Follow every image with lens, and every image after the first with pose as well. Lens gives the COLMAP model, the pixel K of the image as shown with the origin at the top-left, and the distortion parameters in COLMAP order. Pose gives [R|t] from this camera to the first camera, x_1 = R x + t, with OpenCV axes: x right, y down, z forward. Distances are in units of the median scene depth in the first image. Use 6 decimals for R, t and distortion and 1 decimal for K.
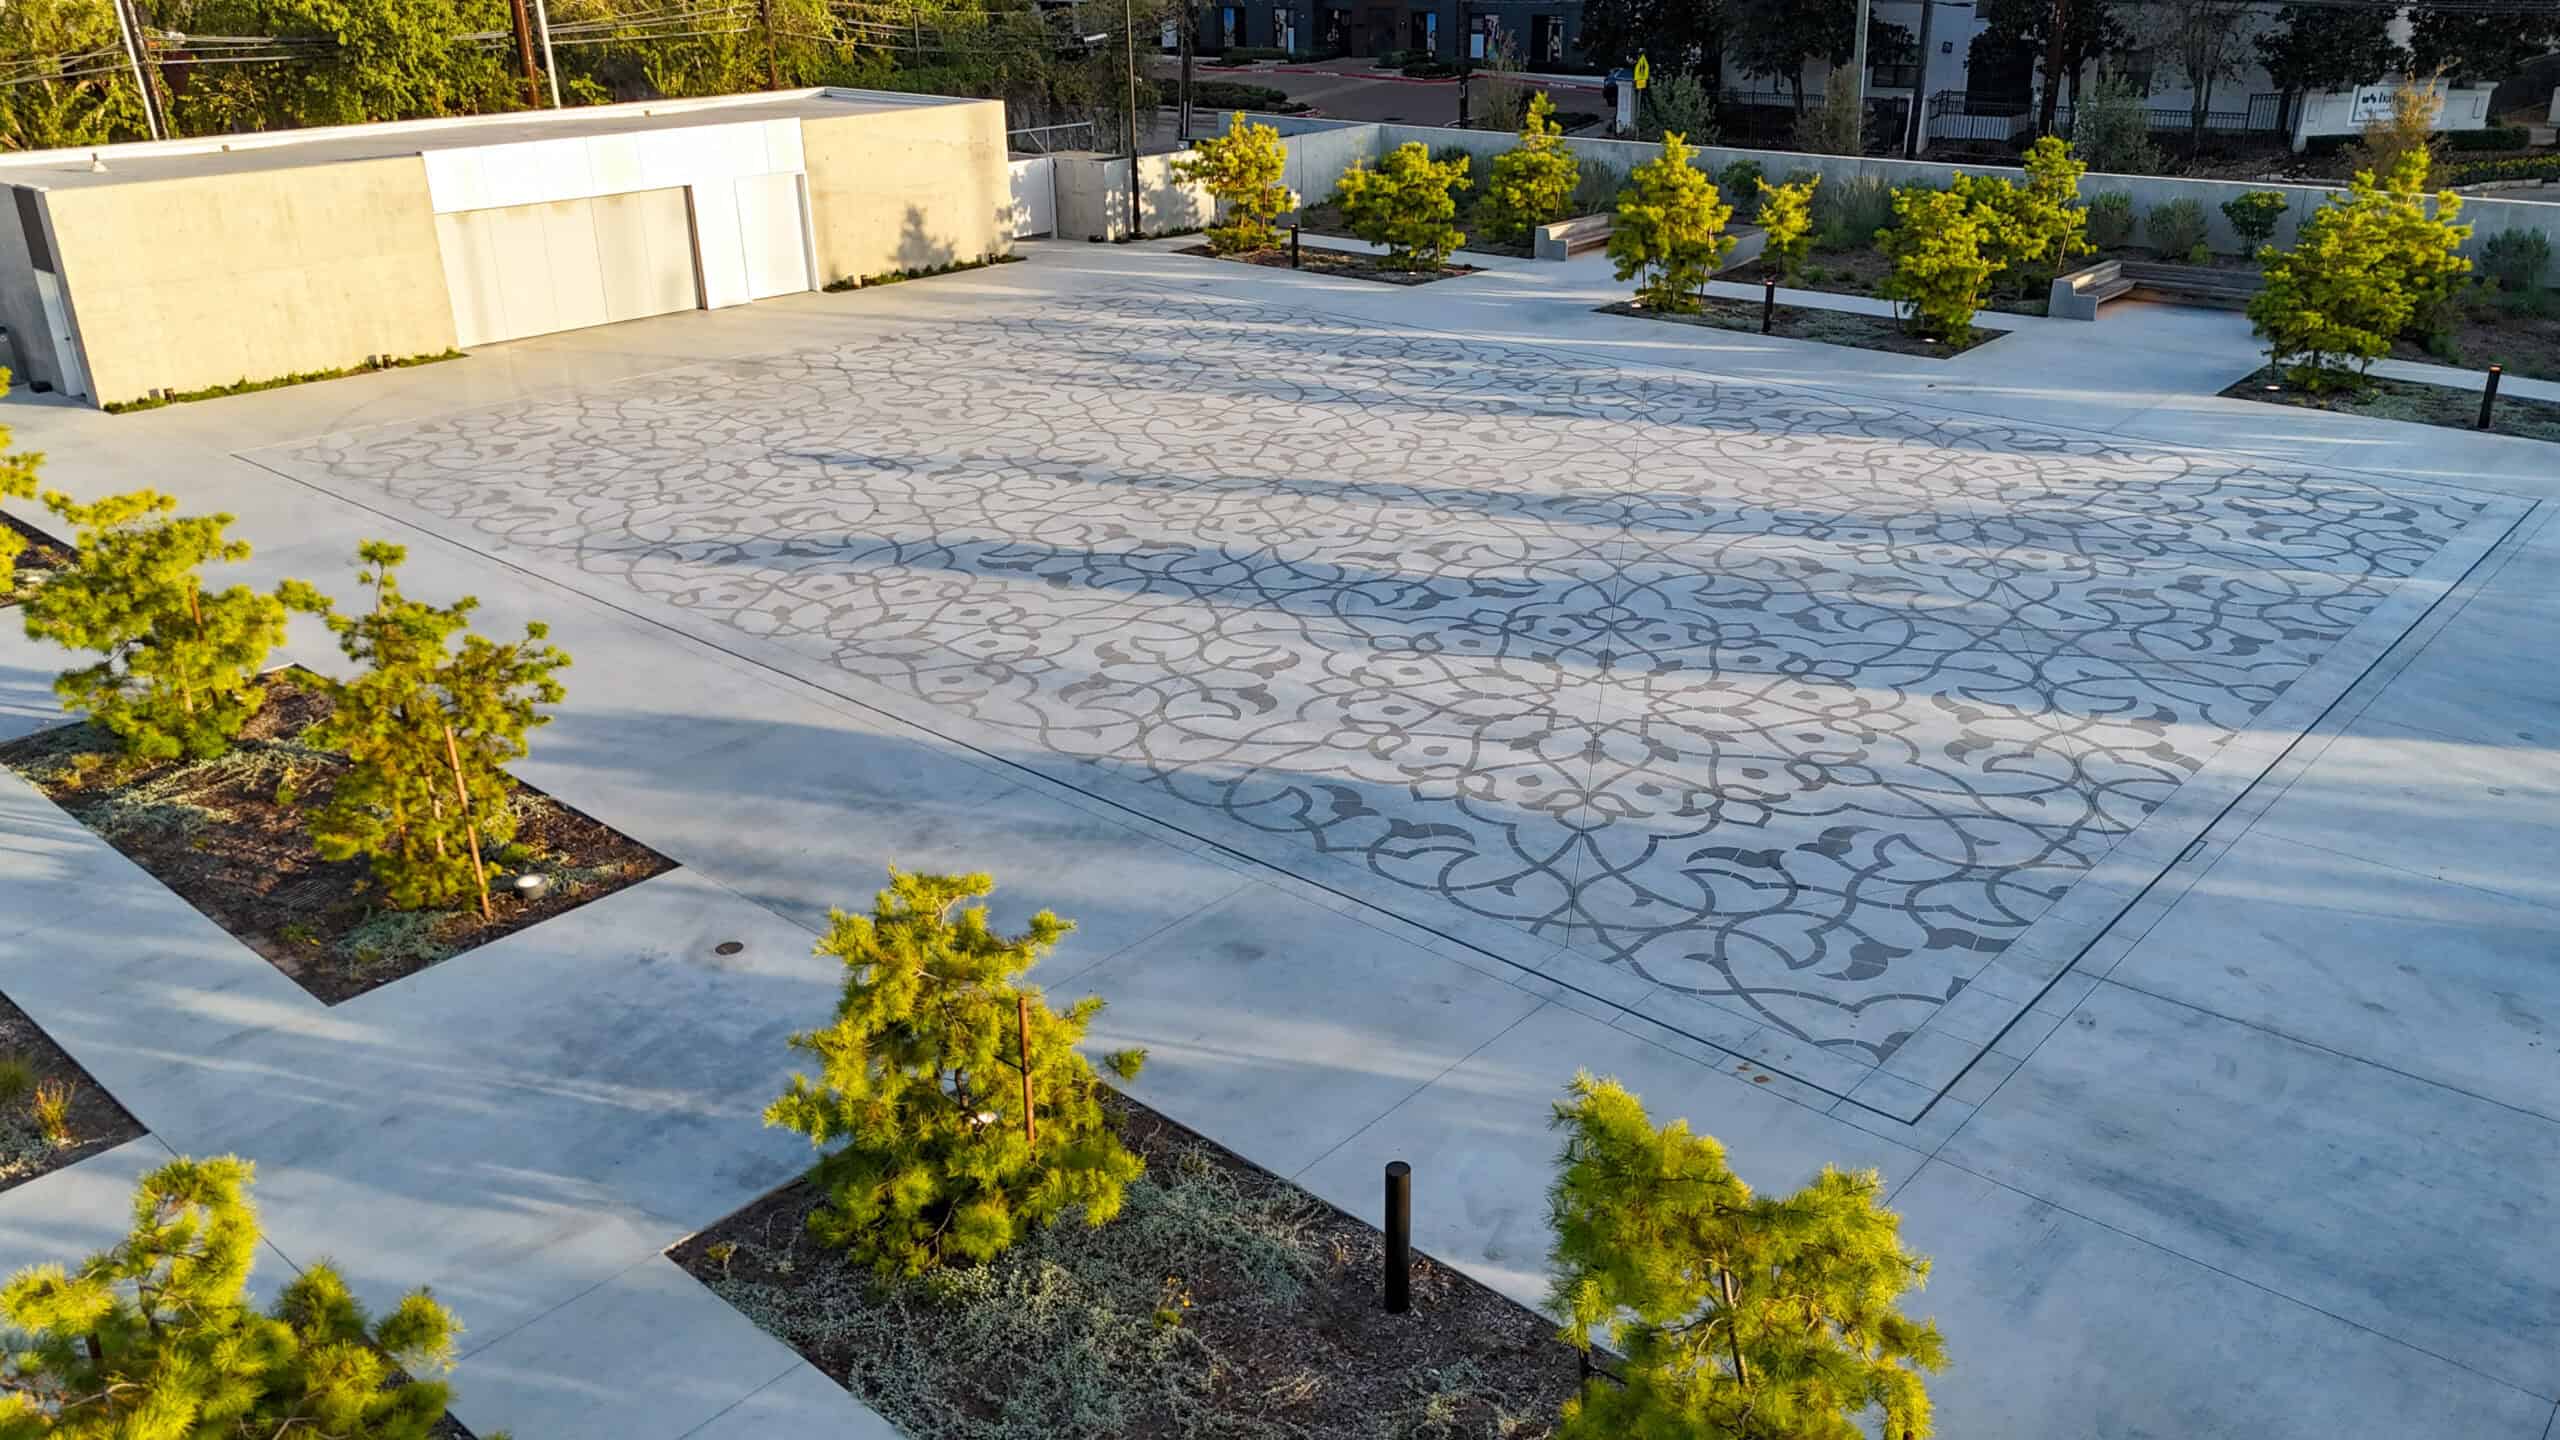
lens RADIAL K [[1887.5, 0, 1280.0], [0, 1887.5, 720.0], [0, 0, 1]] dist [0.091458, -0.107872]
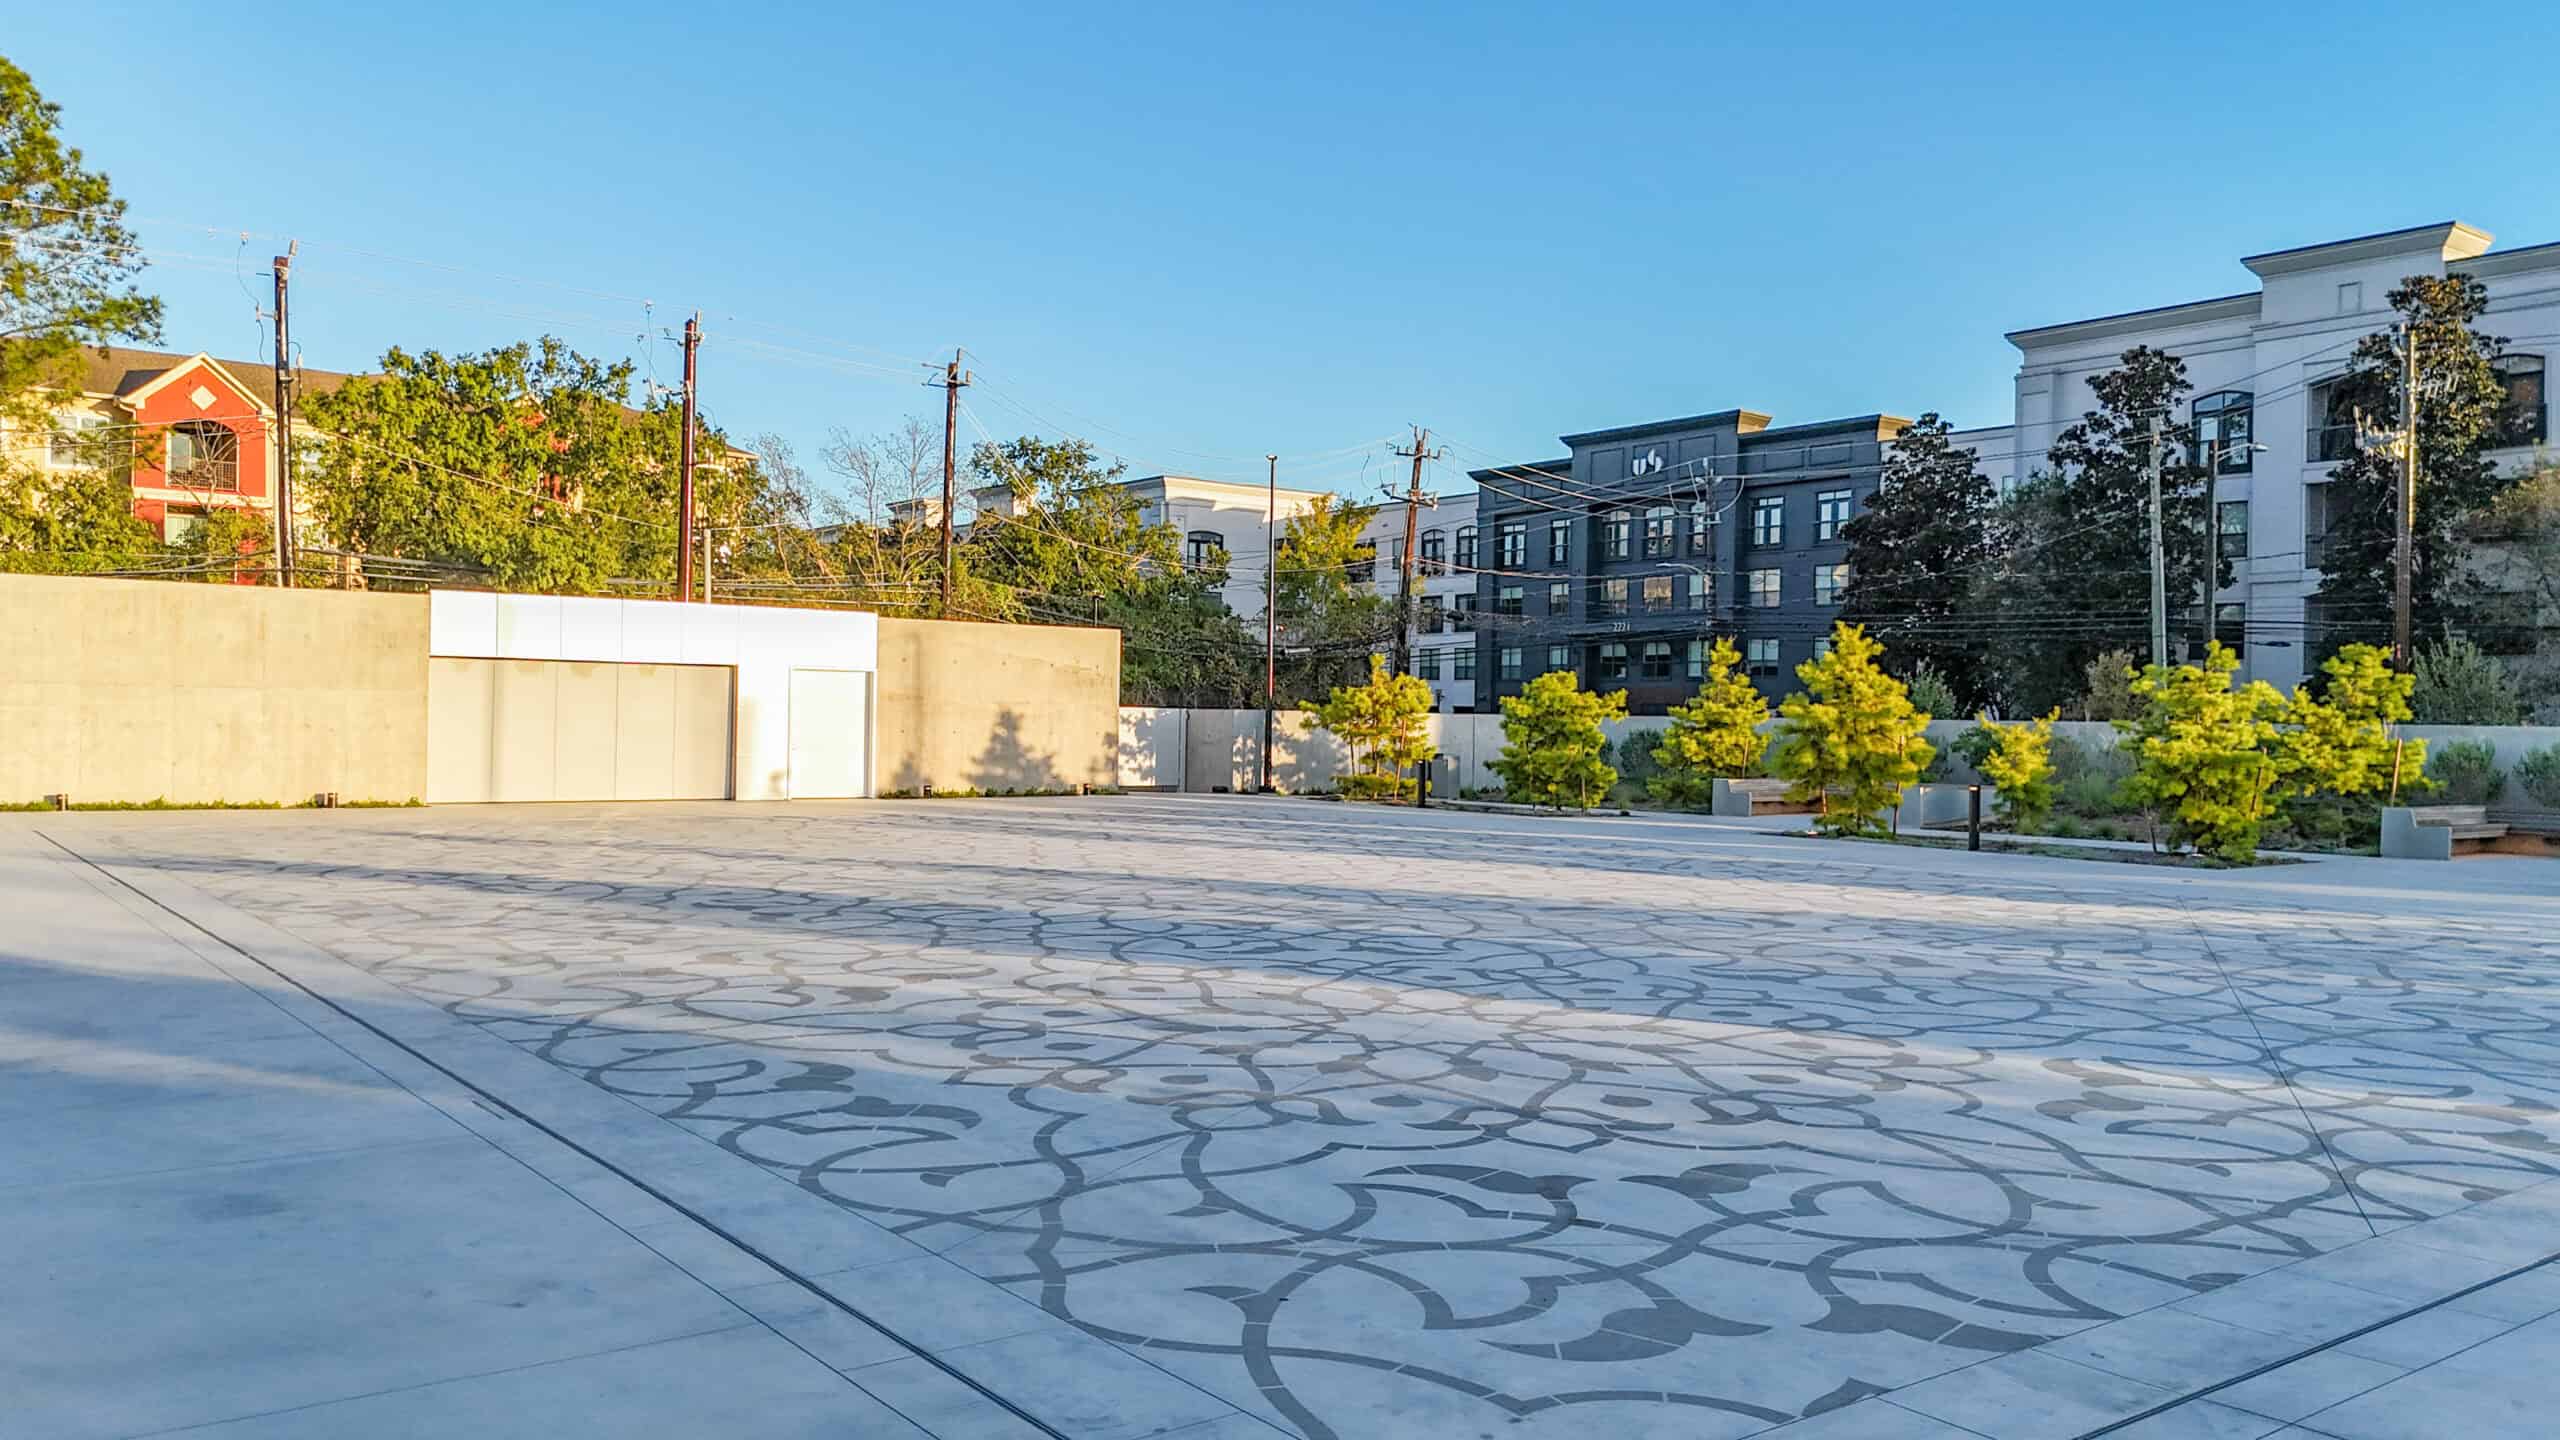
lens RADIAL K [[1887.5, 0, 1280.0], [0, 1887.5, 720.0], [0, 0, 1]] dist [0.091458, -0.107872]
pose [[0.980767, 0.034274, -0.192151, 0.125202], [-0.107580, 0.916349, -0.385655, 0.068817], [0.162859, 0.398910, 0.902412, 0.241862]]
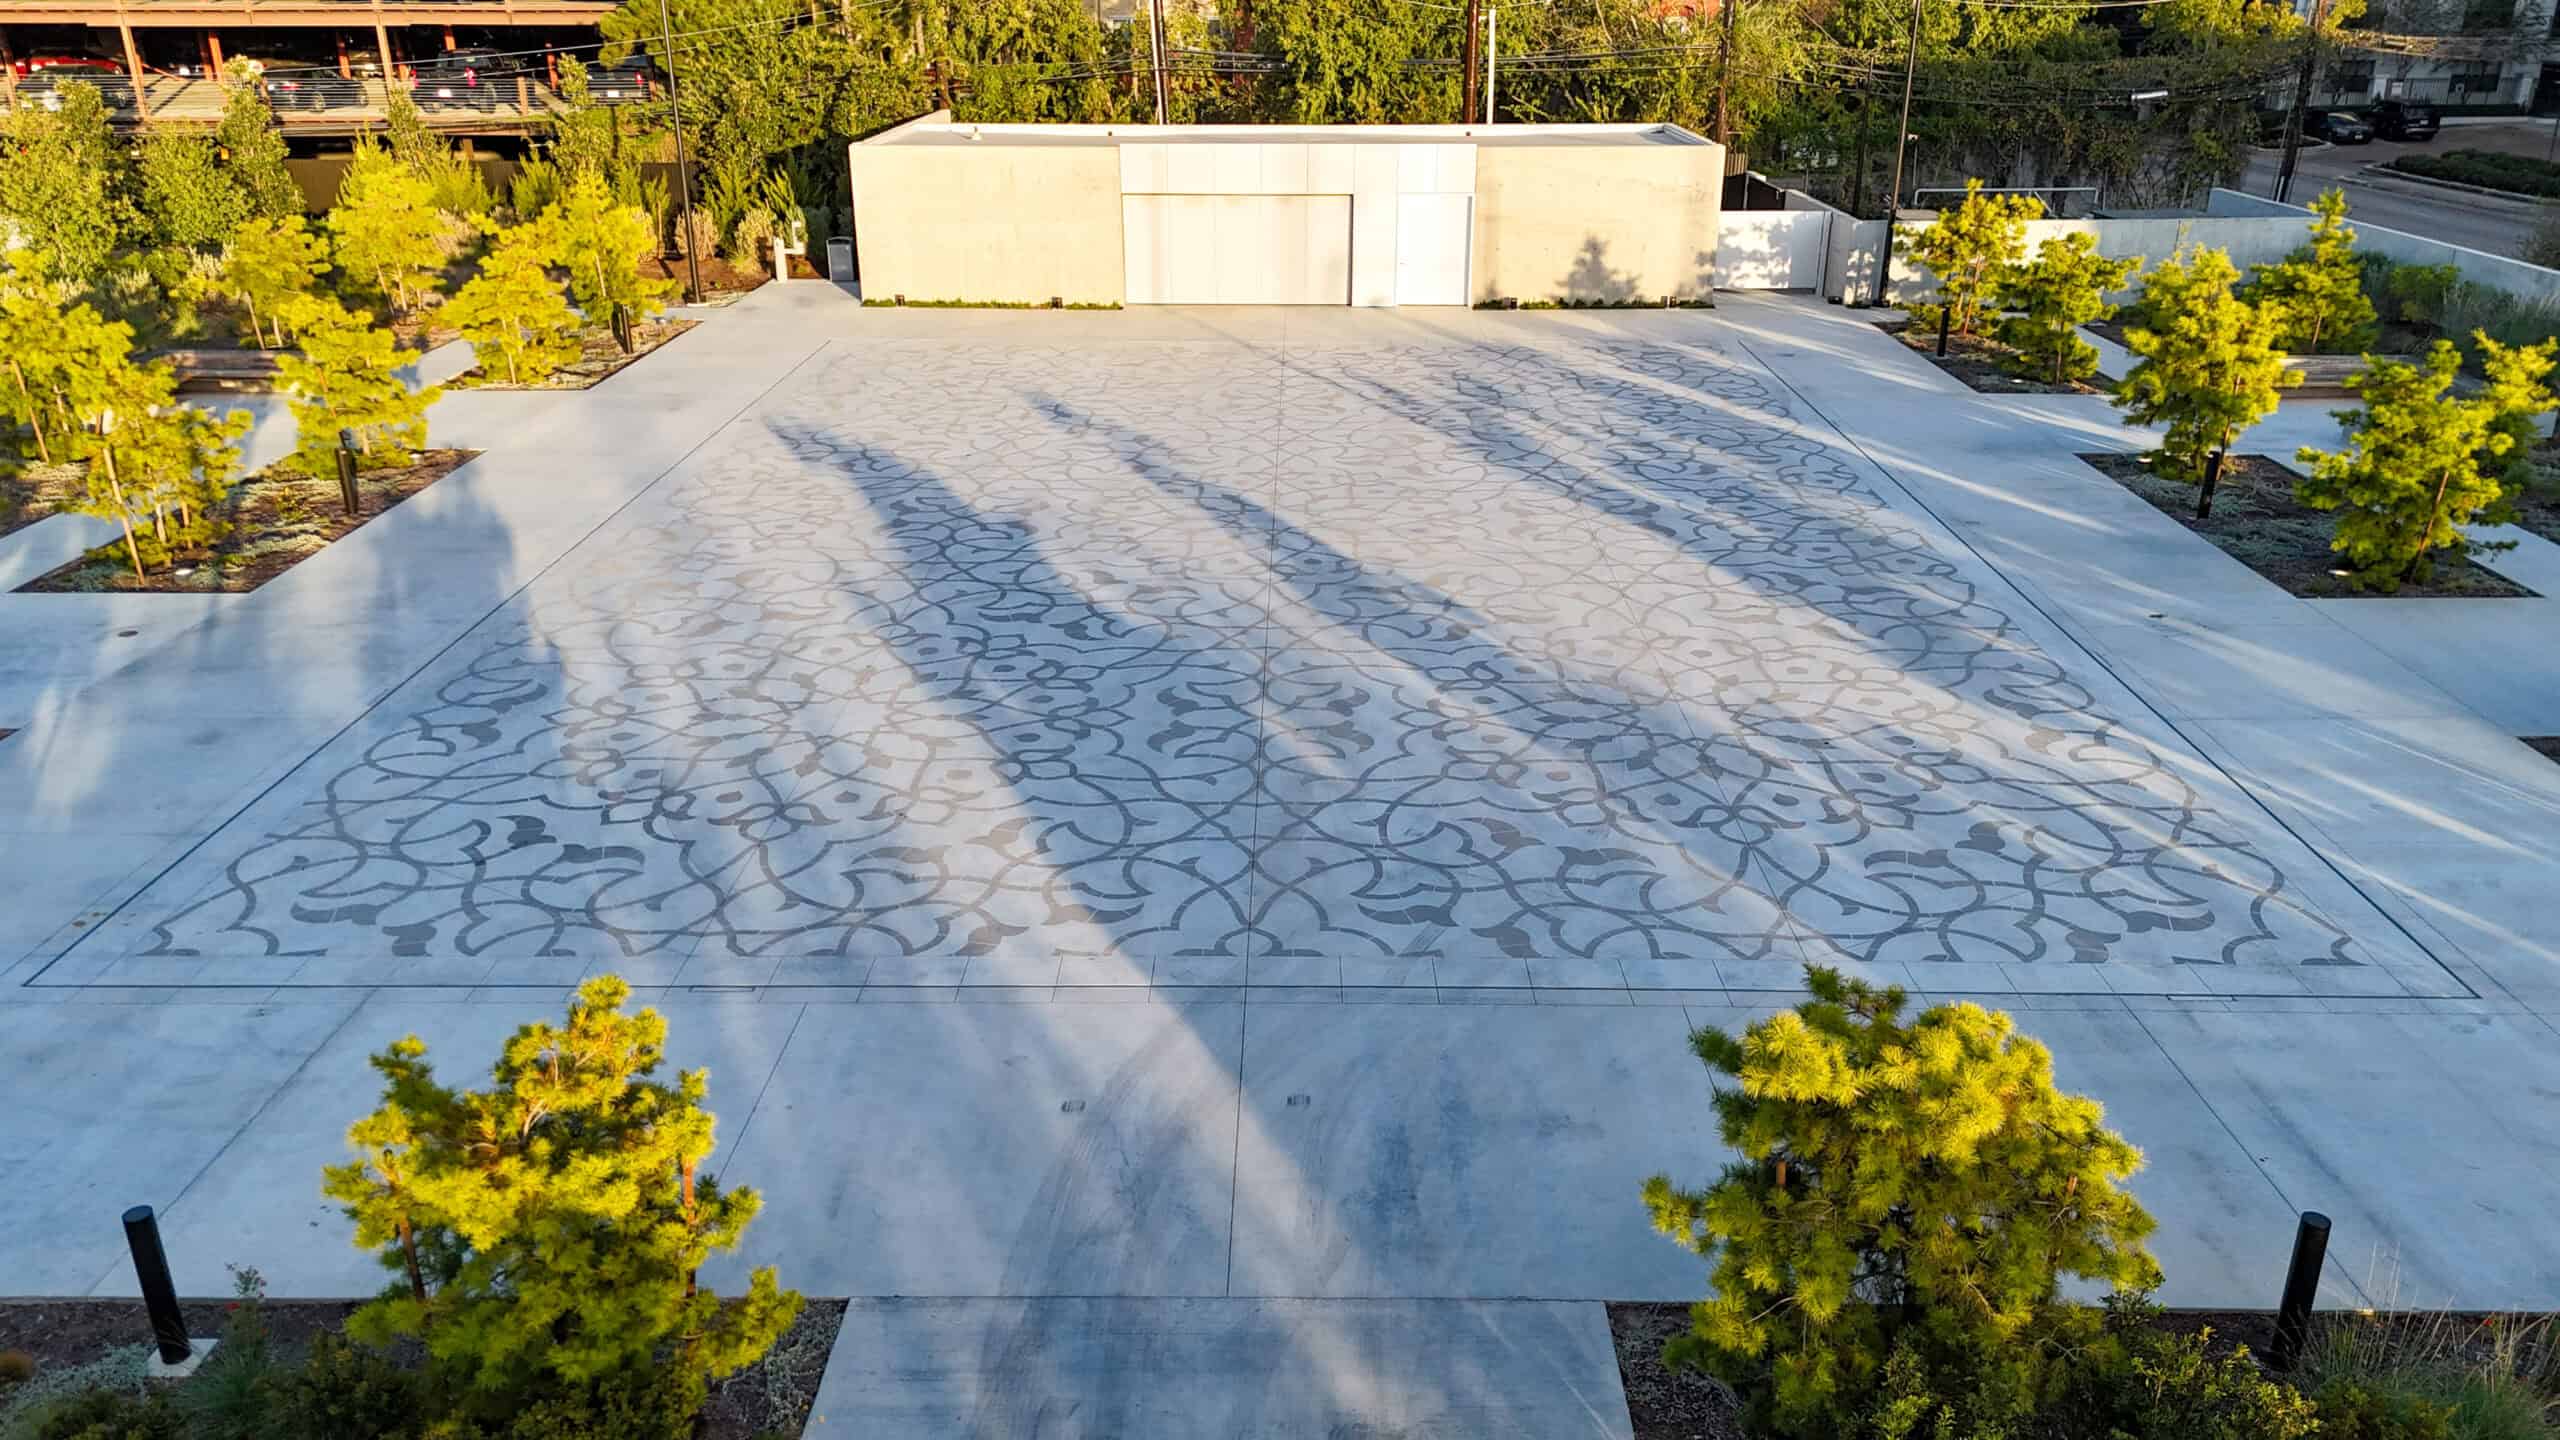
lens RADIAL K [[1925.4, 0, 1280.5], [0, 1925.4, 759.3], [0, 0, 1]] dist [0.037683, -0.002850]
pose [[0.648939, 0.300117, -0.699148, 0.551929], [-0.305899, 0.944290, 0.121417, -0.097055], [0.696638, 0.135077, 0.704592, 0.244294]]
